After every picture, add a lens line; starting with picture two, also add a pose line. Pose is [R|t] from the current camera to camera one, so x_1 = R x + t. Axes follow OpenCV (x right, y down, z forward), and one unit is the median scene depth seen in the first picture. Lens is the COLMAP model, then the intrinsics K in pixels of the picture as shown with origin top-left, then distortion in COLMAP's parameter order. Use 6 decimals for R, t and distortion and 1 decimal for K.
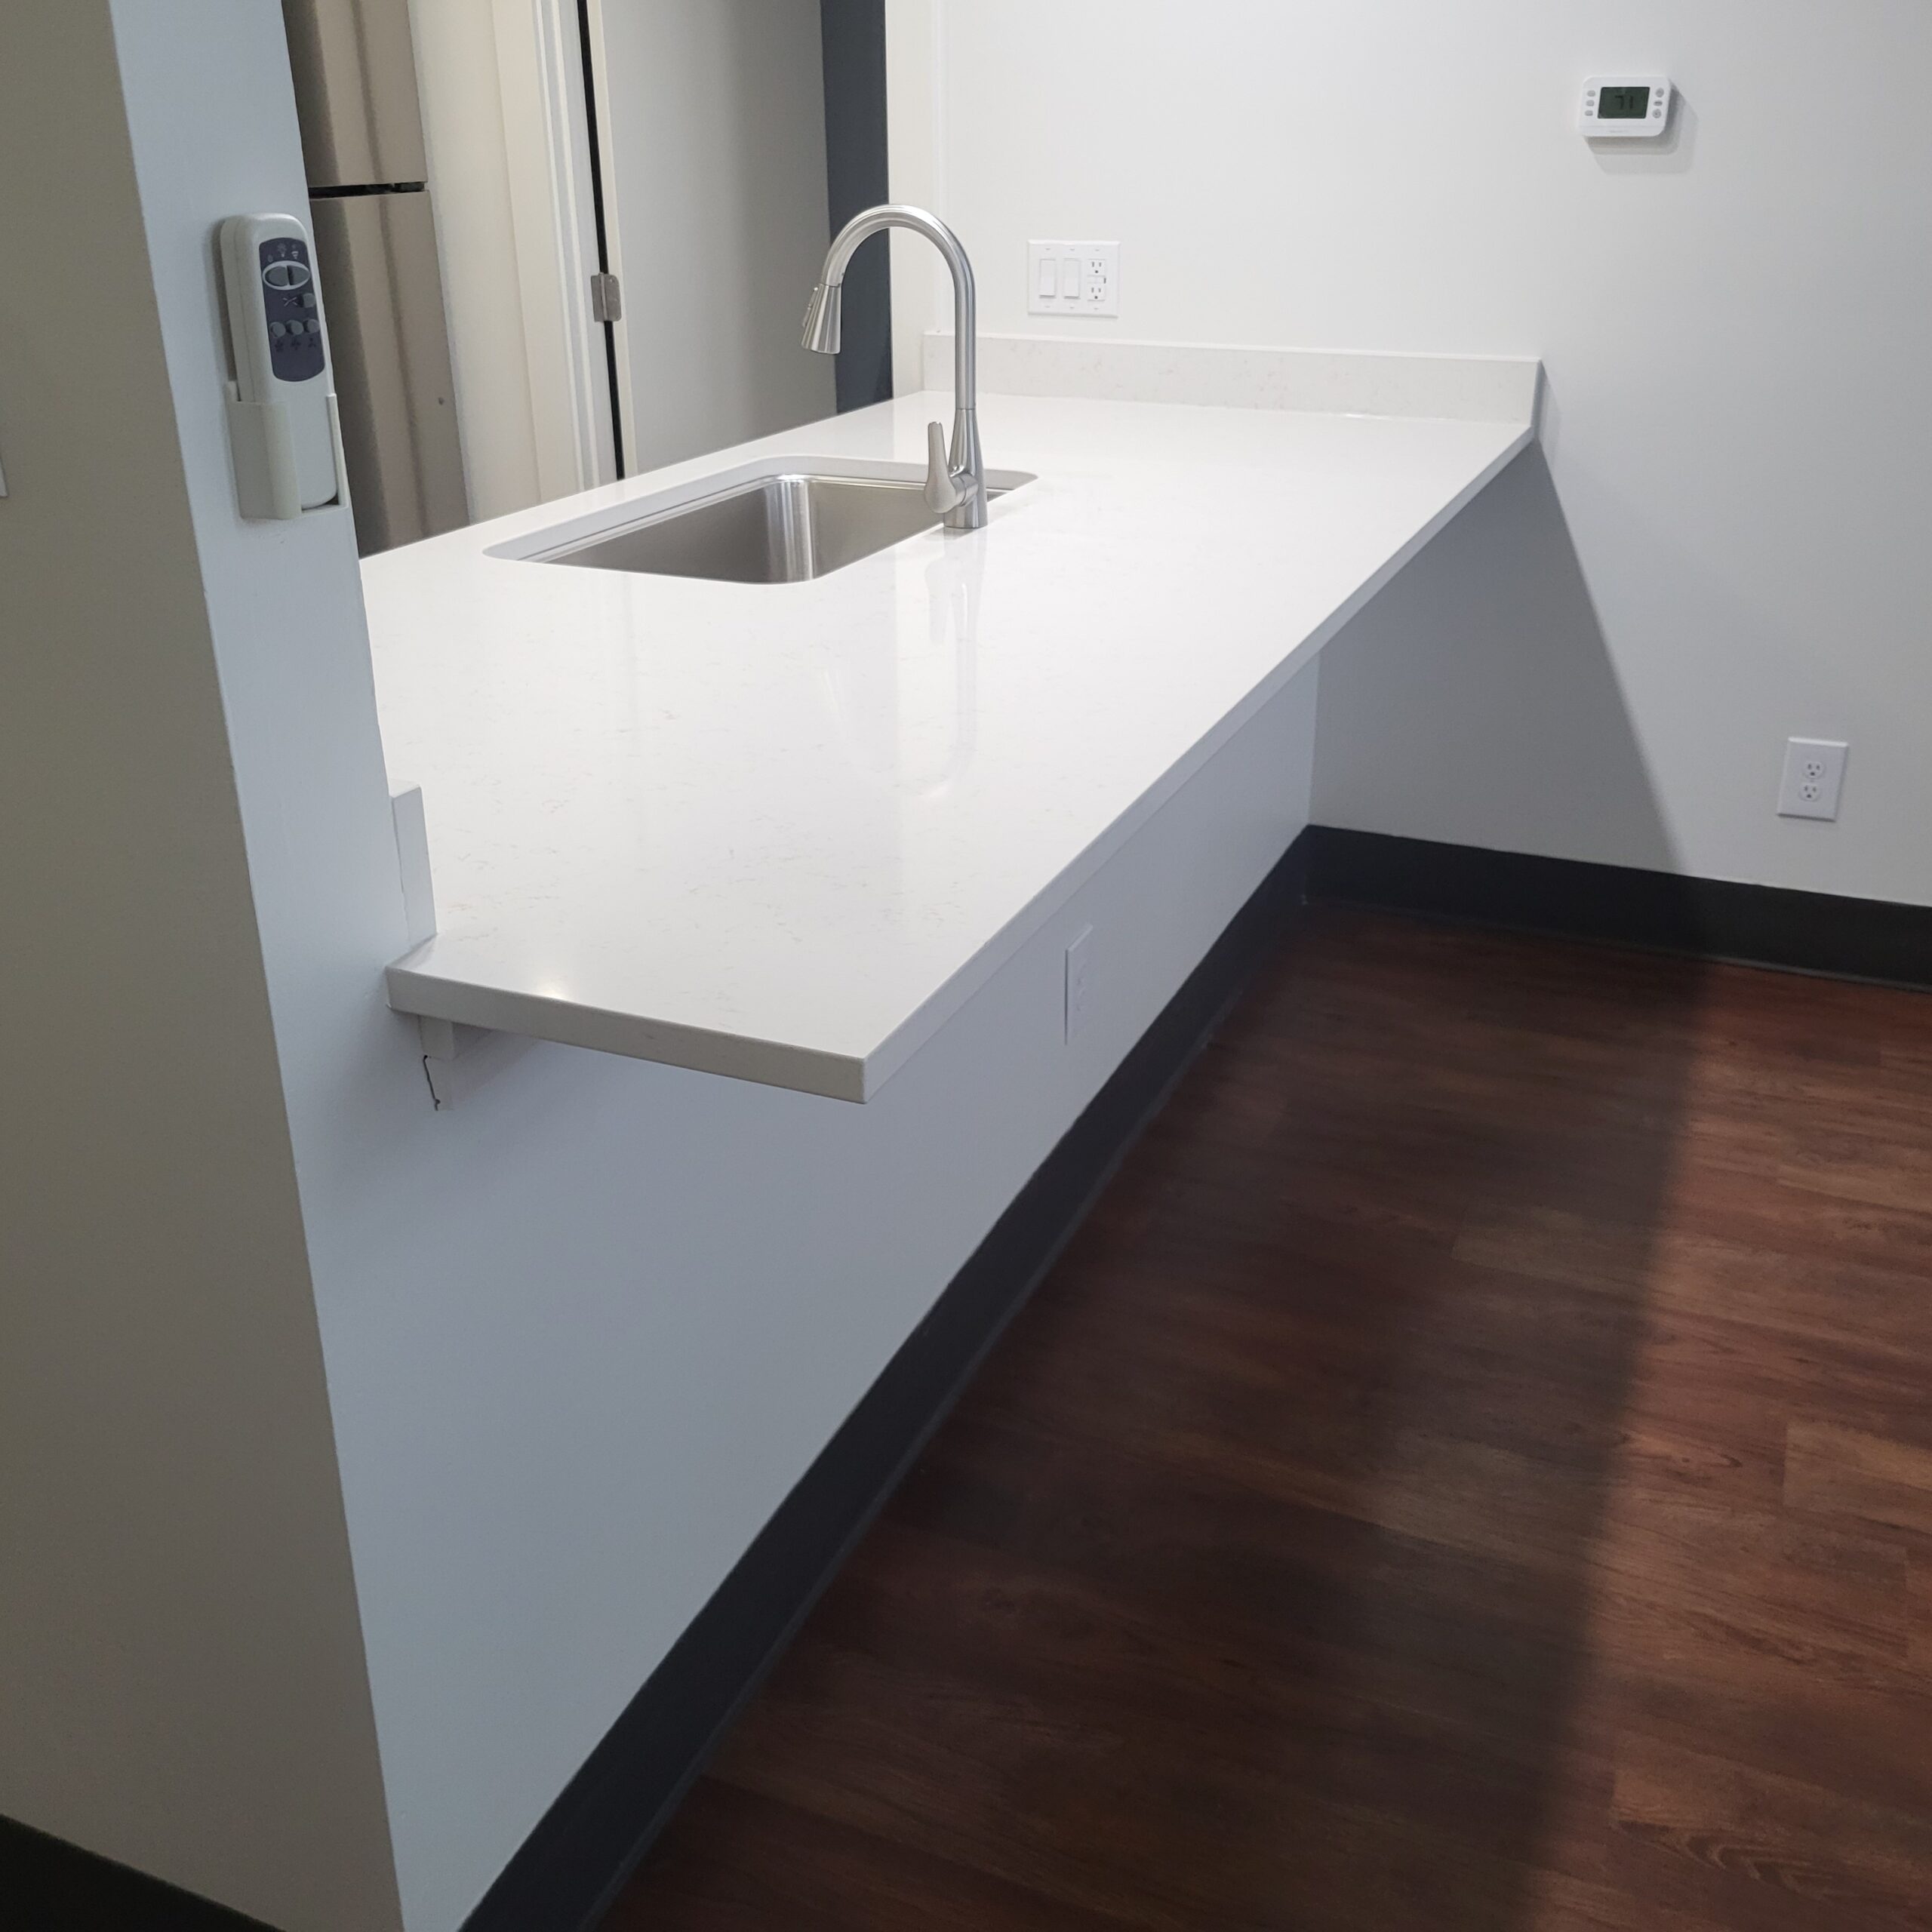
lens RADIAL K [[1946.5, 0, 976.4], [0, 1946.5, 946.2], [0, 0, 1]] dist [0.028863, 0.000000]
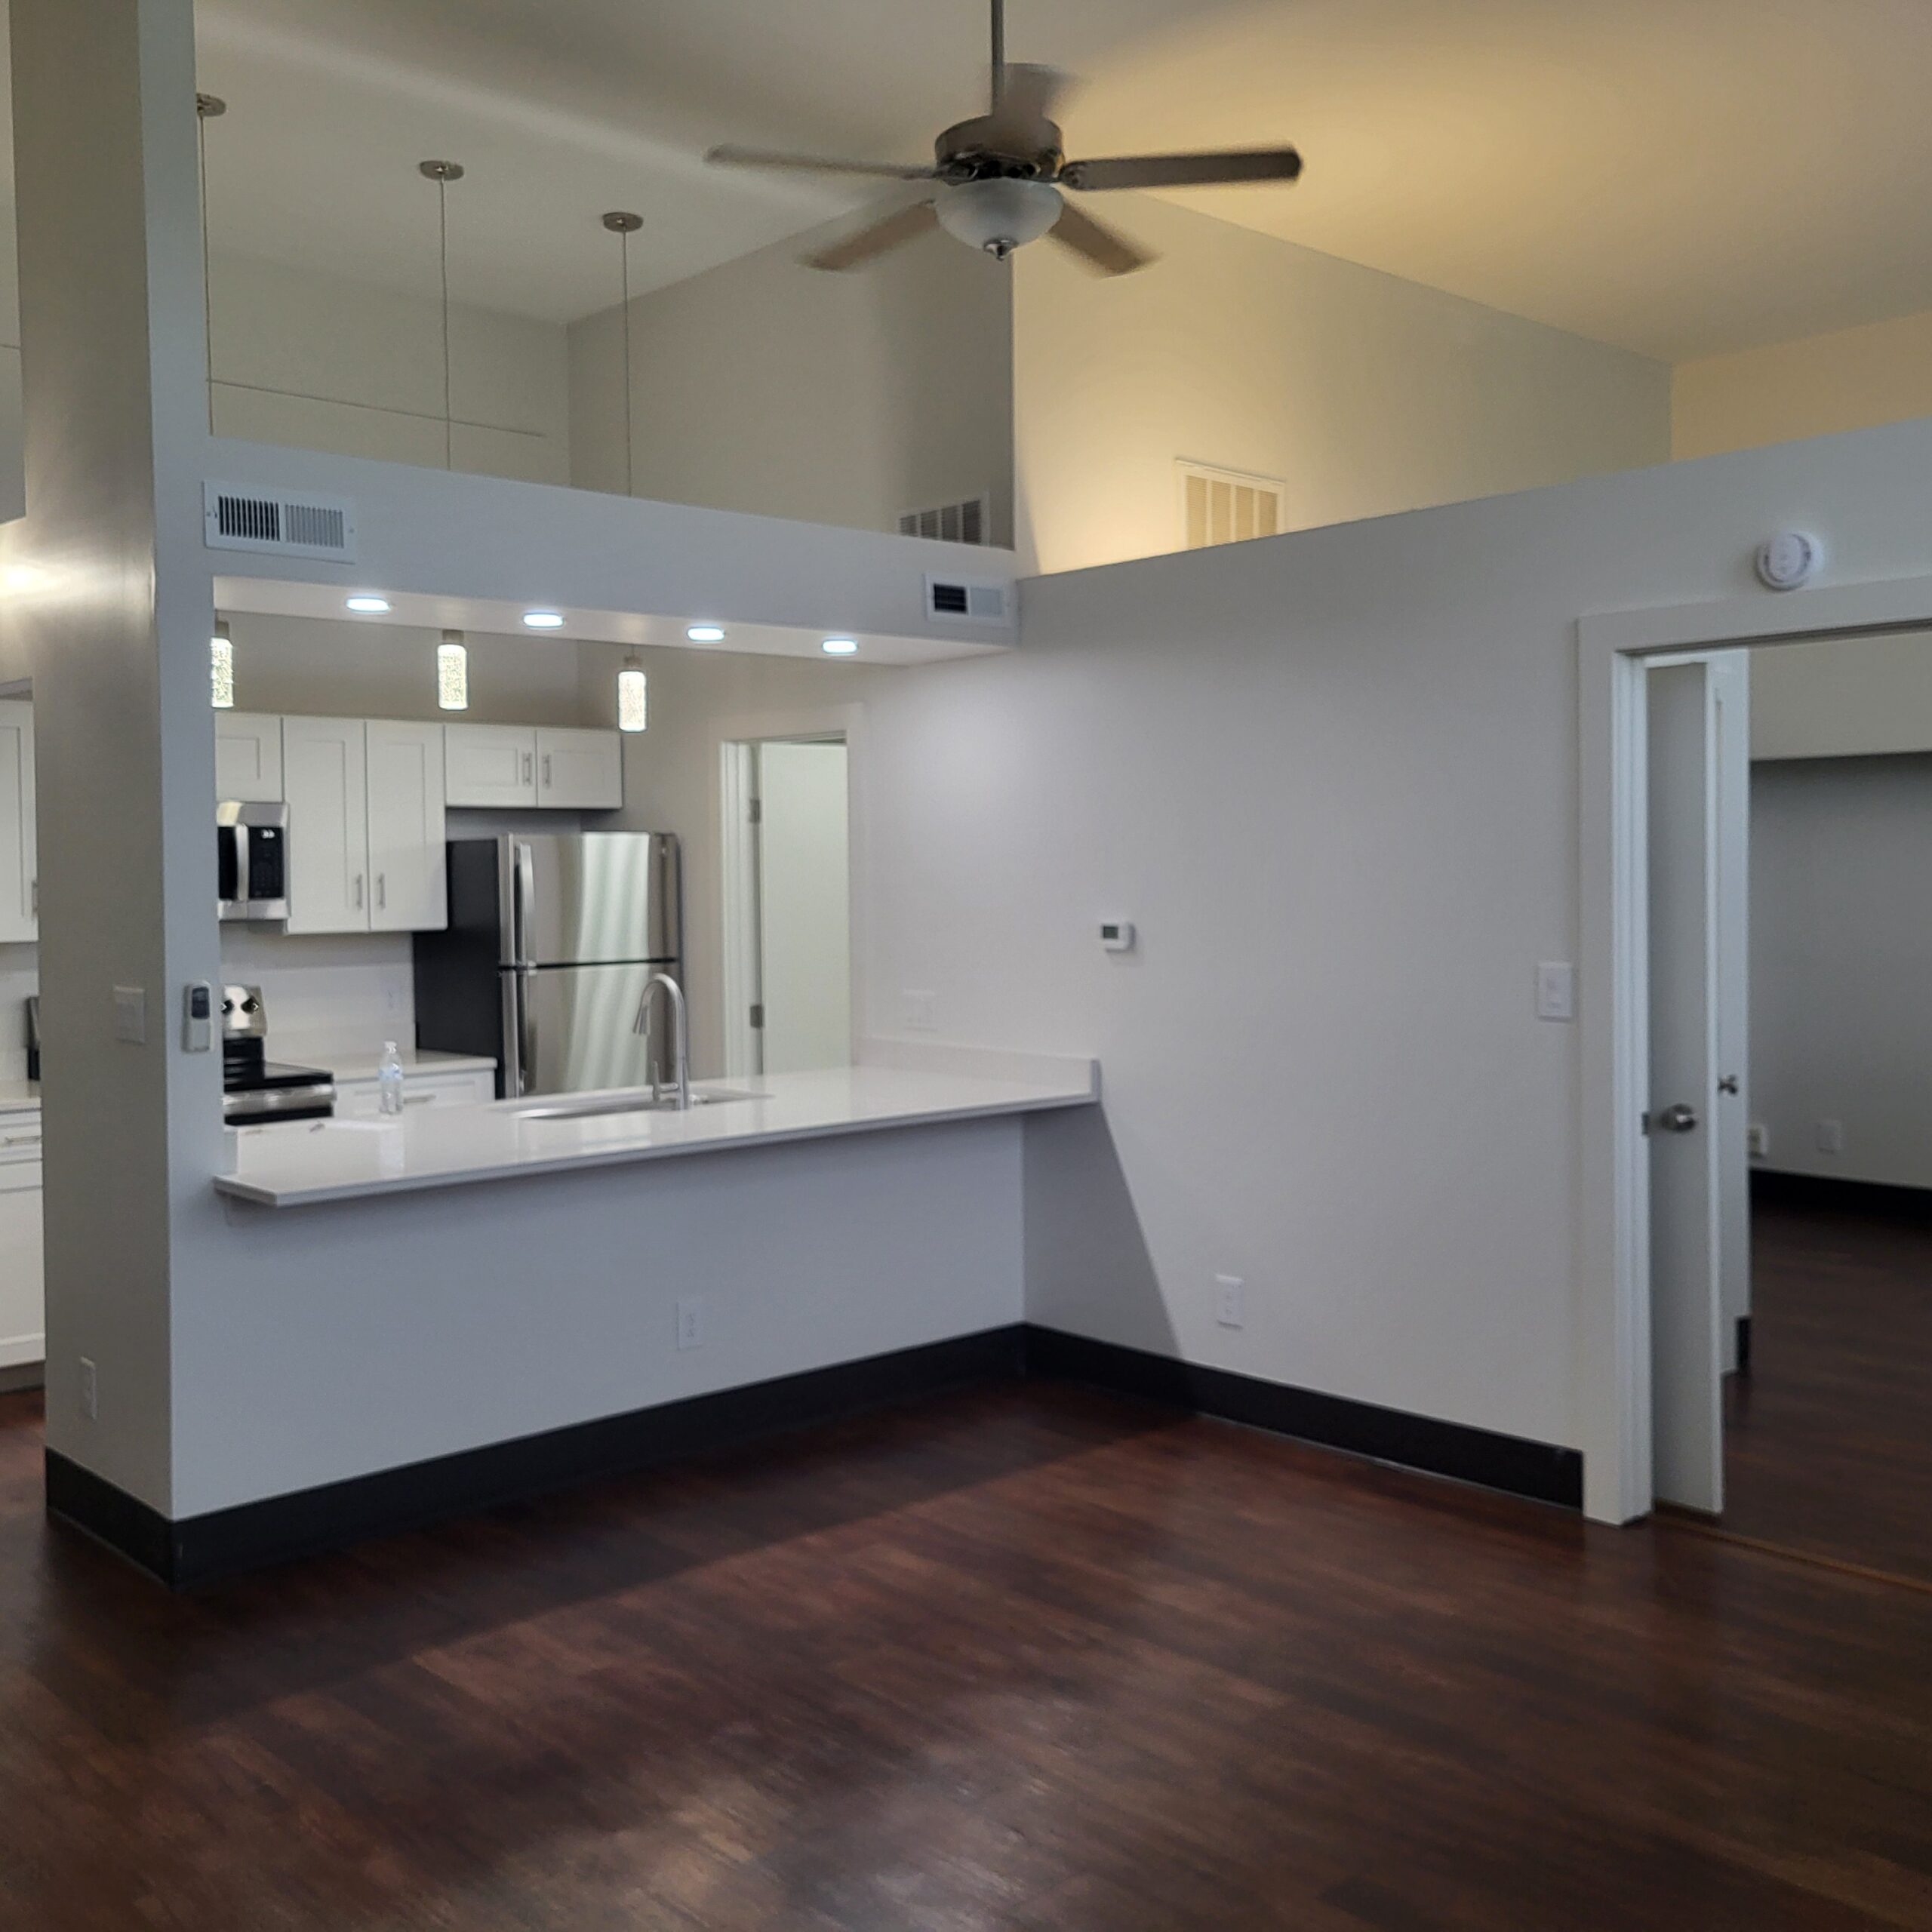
lens RADIAL K [[1946.5, 0, 953.1], [0, 1946.5, 965.6], [0, 0, 1]] dist [0.028863, 0.000000]
pose [[0.910560, 0.015578, -0.413083, 1.209979], [-0.157730, 0.936778, -0.312358, 0.278216], [0.382101, 0.349576, 0.855450, -0.851496]]
